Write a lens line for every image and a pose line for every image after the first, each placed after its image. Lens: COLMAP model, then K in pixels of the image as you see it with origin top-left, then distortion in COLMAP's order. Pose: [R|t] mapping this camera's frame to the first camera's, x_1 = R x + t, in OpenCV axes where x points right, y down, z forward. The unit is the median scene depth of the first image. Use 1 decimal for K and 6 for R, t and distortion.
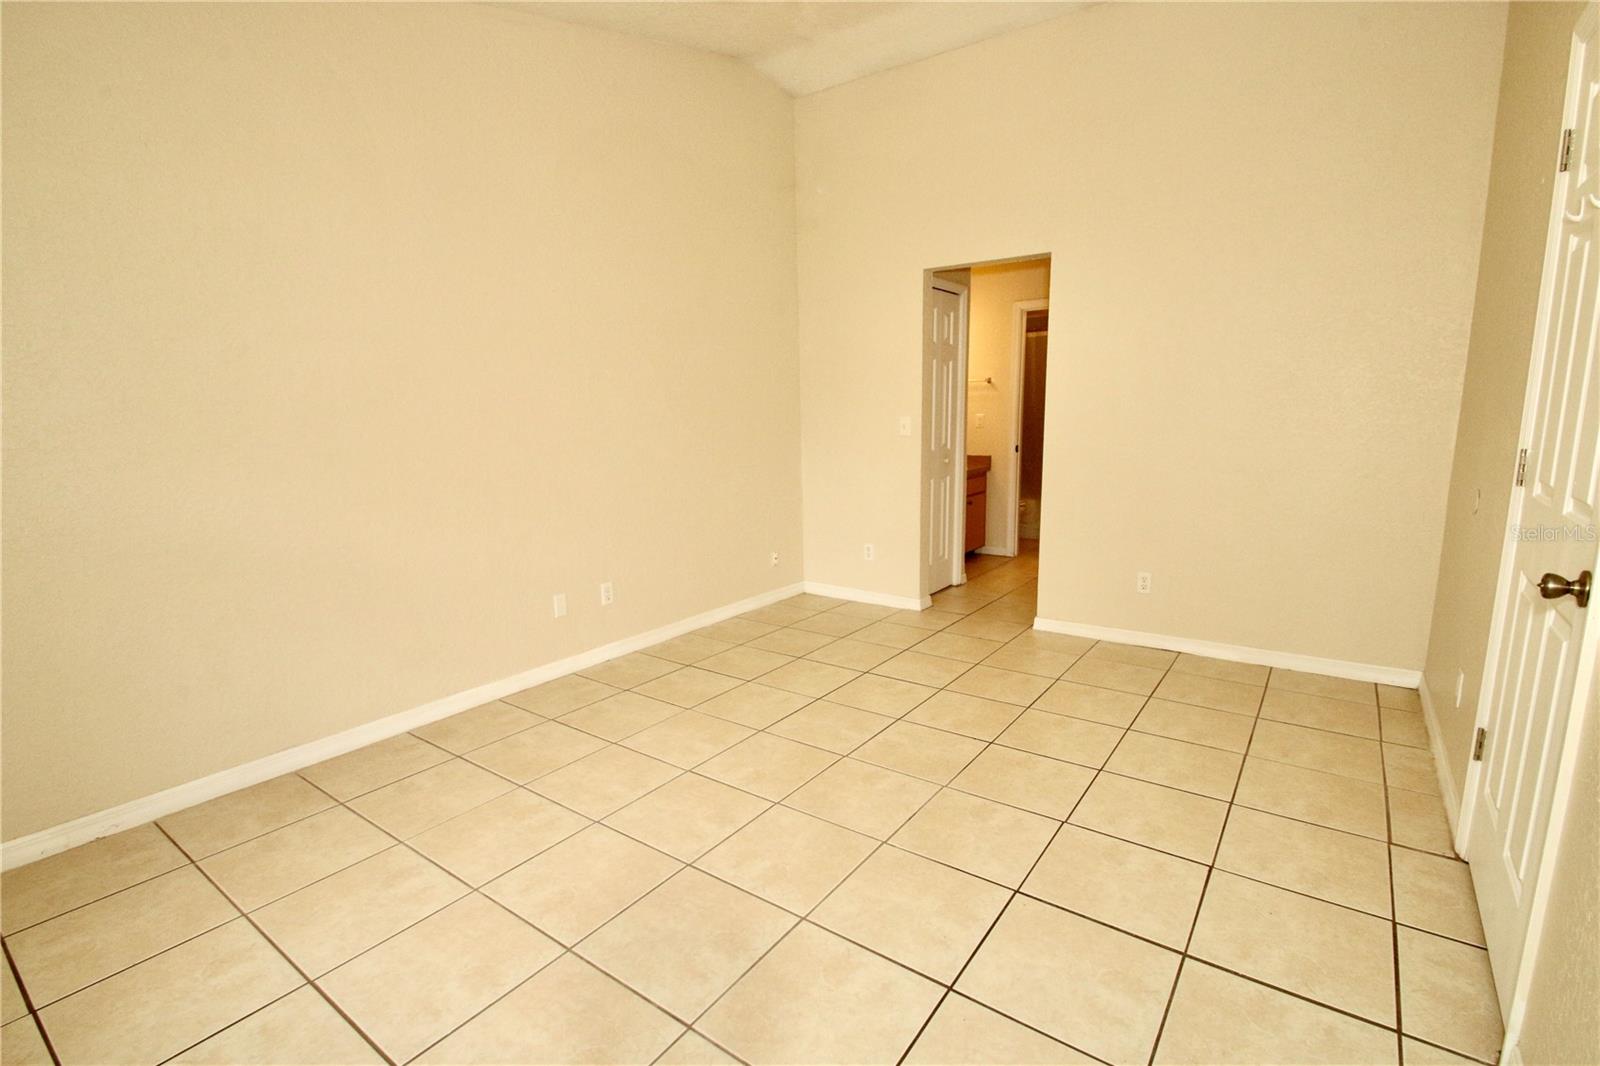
lens RADIAL K [[744.9, 0, 817.7], [0, 744.9, 534.4], [0, 0, 1]] dist [0.000545, -0.002159]
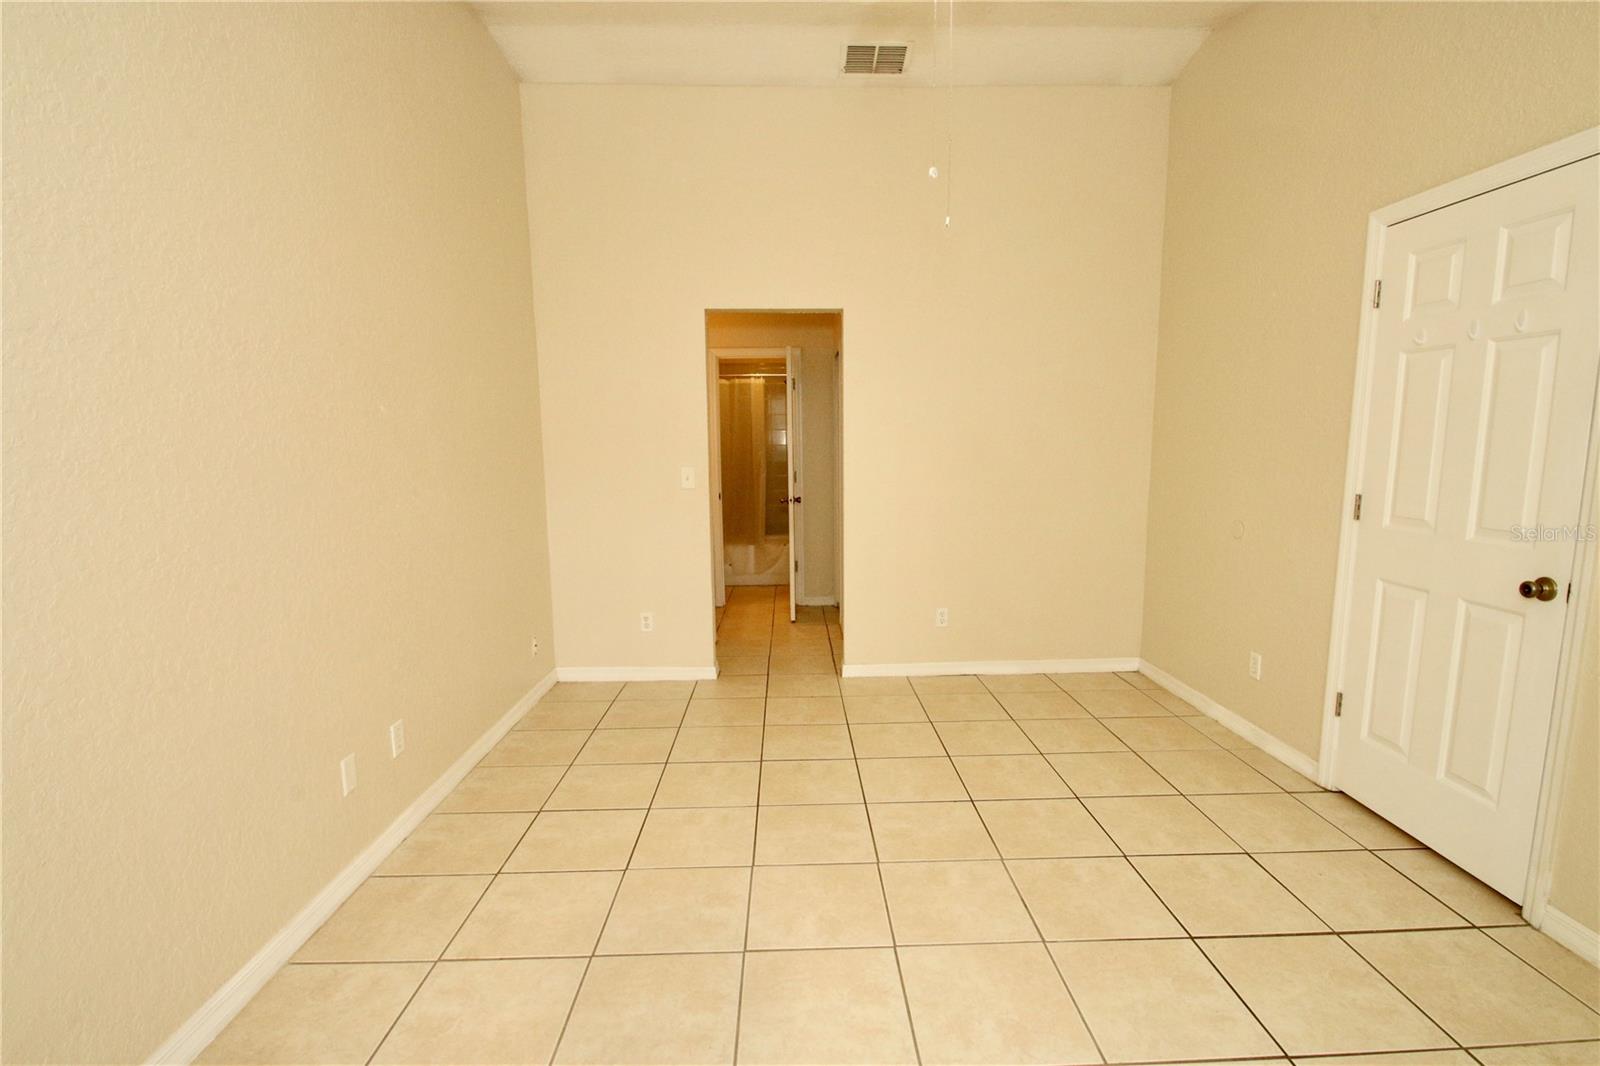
lens RADIAL K [[744.9, 0, 812.0], [0, 744.9, 534.8], [0, 0, 1]] dist [0.000545, -0.002159]
pose [[0.794592, -0.062527, 0.603916, -0.376587], [0.094594, 0.995286, -0.021412, -0.051246], [-0.599730, 0.074141, 0.796761, 0.235661]]
